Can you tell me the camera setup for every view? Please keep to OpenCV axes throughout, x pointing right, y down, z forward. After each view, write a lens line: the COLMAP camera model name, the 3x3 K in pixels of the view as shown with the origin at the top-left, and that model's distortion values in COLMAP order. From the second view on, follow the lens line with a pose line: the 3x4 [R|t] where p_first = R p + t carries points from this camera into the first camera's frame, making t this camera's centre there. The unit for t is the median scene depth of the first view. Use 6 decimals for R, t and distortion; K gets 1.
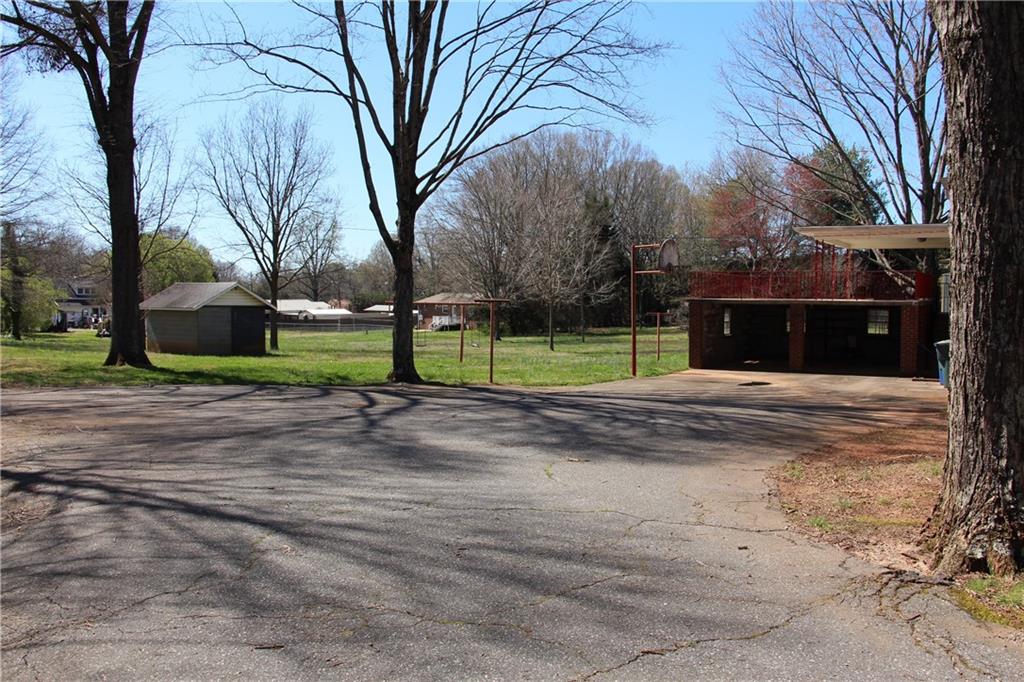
lens RADIAL K [[842.6, 0, 518.8], [0, 842.6, 349.1], [0, 0, 1]] dist [-0.181617, 0.153289]
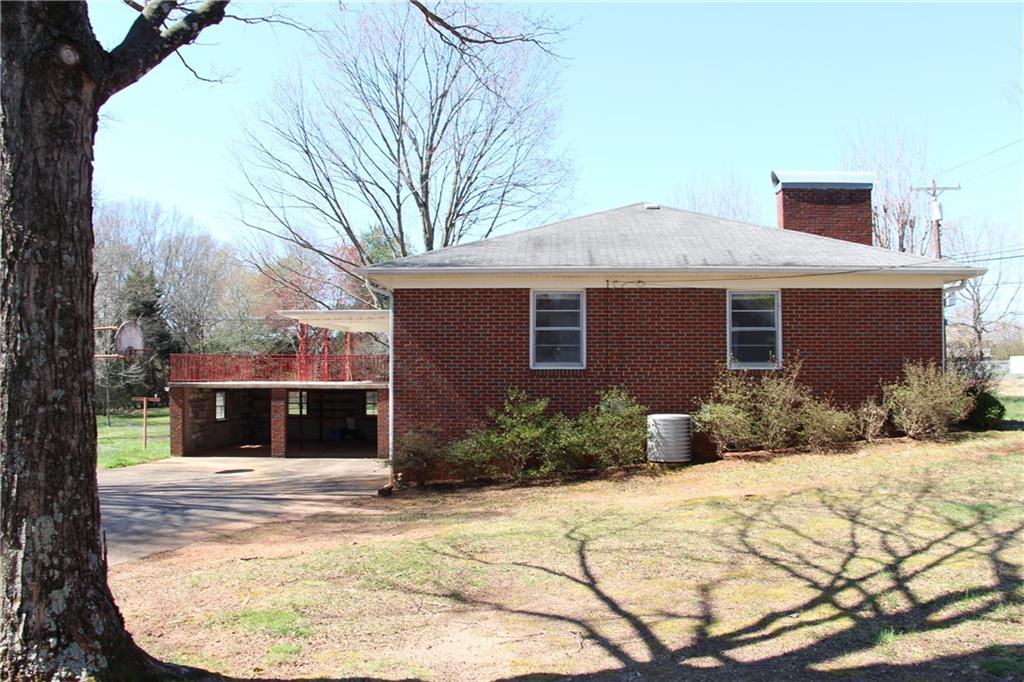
lens RADIAL K [[842.6, 0, 518.8], [0, 842.6, 349.1], [0, 0, 1]] dist [-0.181617, 0.153289]
pose [[0.877691, 0.013975, 0.479022, 0.087327], [0.030441, 0.995930, -0.084831, -0.006132], [-0.478258, 0.089037, 0.873694, -0.005876]]
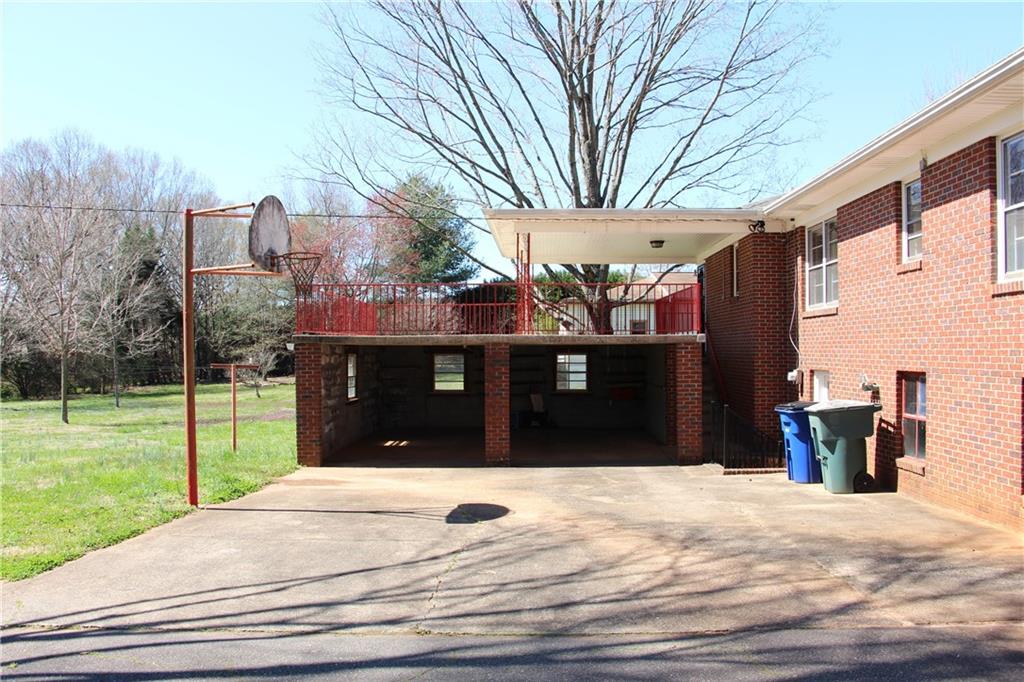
lens RADIAL K [[842.6, 0, 518.8], [0, 842.6, 349.1], [0, 0, 1]] dist [-0.181617, 0.153289]
pose [[0.867065, -0.004009, 0.498179, 0.051884], [0.036053, 0.997851, -0.054720, -0.014428], [-0.496889, 0.065406, 0.865346, 0.389173]]
